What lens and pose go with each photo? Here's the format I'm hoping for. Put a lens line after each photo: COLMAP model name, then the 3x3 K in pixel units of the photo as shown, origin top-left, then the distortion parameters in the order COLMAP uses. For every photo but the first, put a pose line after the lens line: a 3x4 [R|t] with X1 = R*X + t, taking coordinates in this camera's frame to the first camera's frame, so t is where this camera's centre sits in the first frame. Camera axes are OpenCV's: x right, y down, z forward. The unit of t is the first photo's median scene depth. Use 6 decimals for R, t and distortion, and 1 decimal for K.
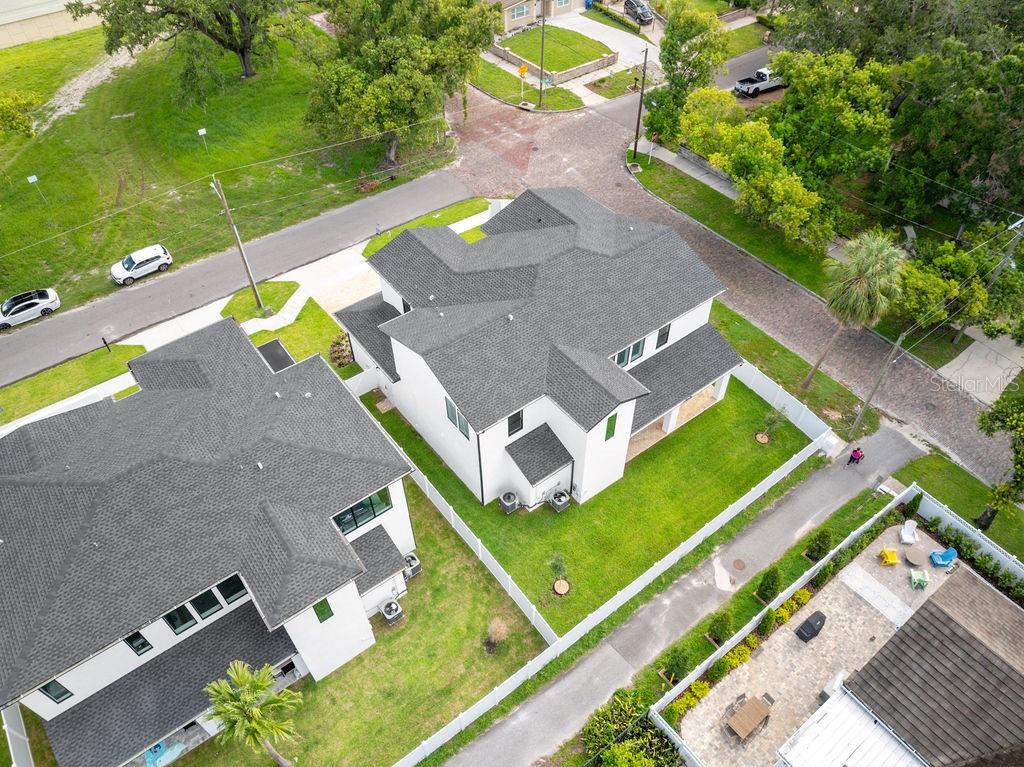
lens RADIAL K [[726.0, 0, 515.7], [0, 726.0, 383.2], [0, 0, 1]] dist [-0.046484, 0.016911]
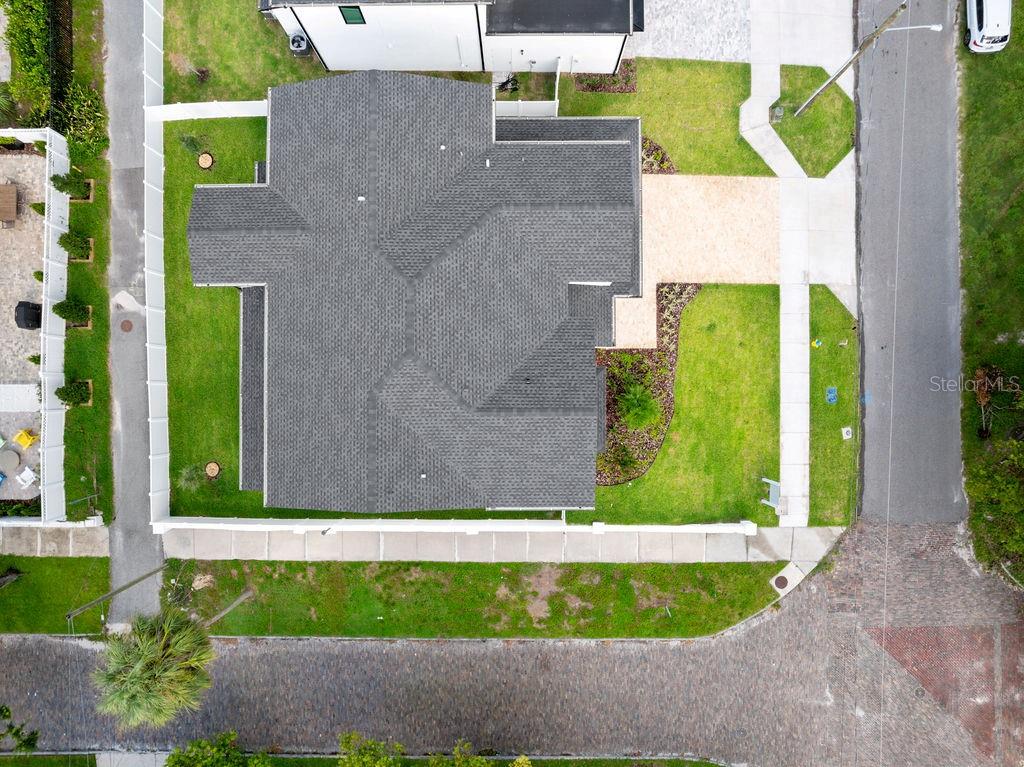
lens RADIAL K [[726.0, 0, 515.7], [0, 726.0, 383.2], [0, 0, 1]] dist [-0.046484, 0.016911]
pose [[-0.604681, 0.796454, -0.004639, 0.036013], [-0.570645, -0.429165, 0.700130, -0.555020], [0.555631, 0.426003, 0.714000, 0.438365]]
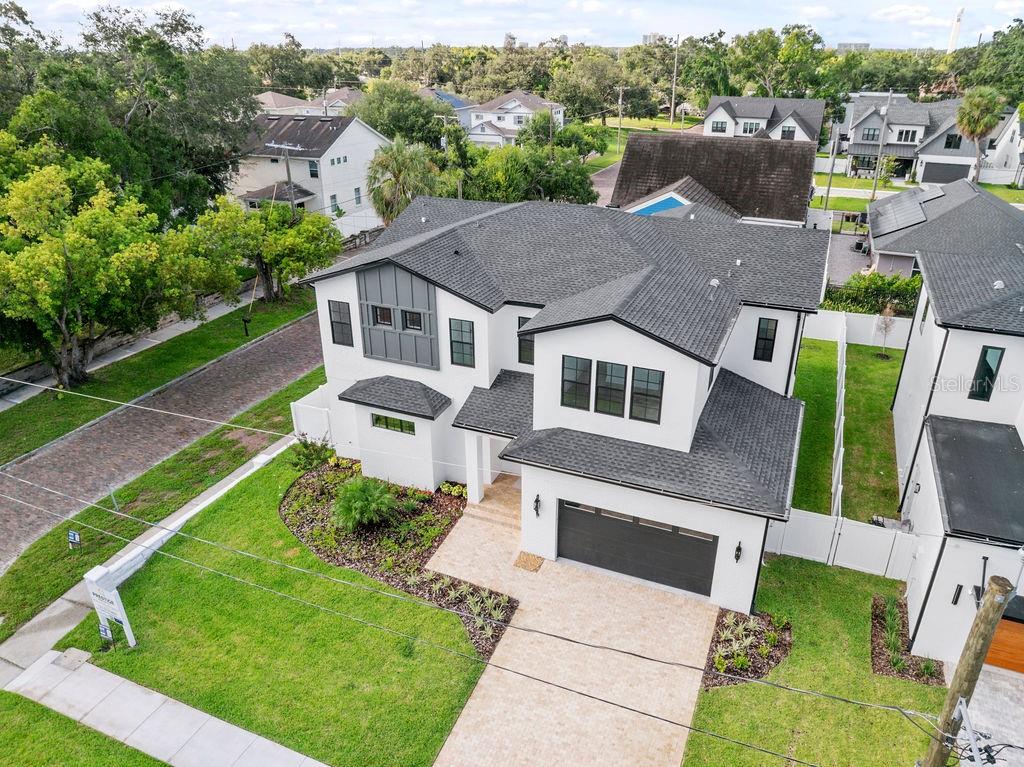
lens RADIAL K [[726.0, 0, 515.7], [0, 726.0, 383.2], [0, 0, 1]] dist [-0.046484, 0.016911]
pose [[-0.495622, -0.362719, 0.789173, -0.418193], [0.635456, 0.467966, 0.614170, -0.413164], [-0.592077, 0.805880, -0.001442, 0.883892]]
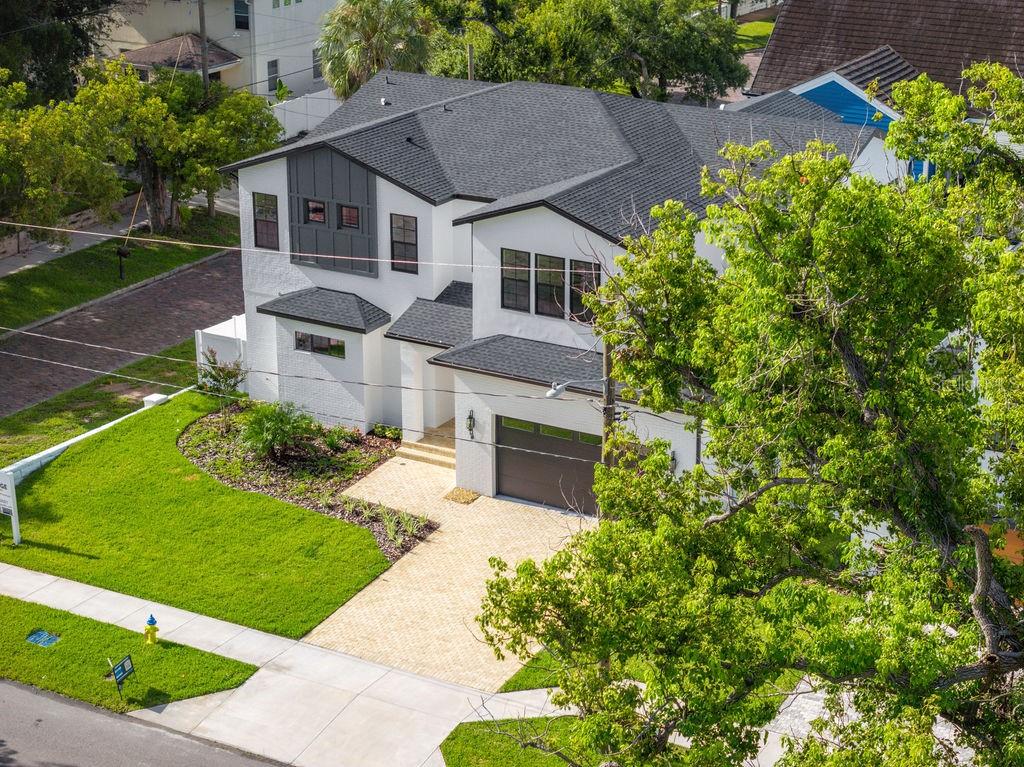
lens RADIAL K [[2080.6, 0, 512.0], [0, 2080.6, 383.5], [0, 0, 1]] dist [-0.120428, 0.226977]
pose [[-0.375878, -0.302152, 0.876025, -1.066644], [0.676961, 0.556025, 0.482245, -0.626343], [-0.632803, 0.774300, -0.004453, 0.909977]]
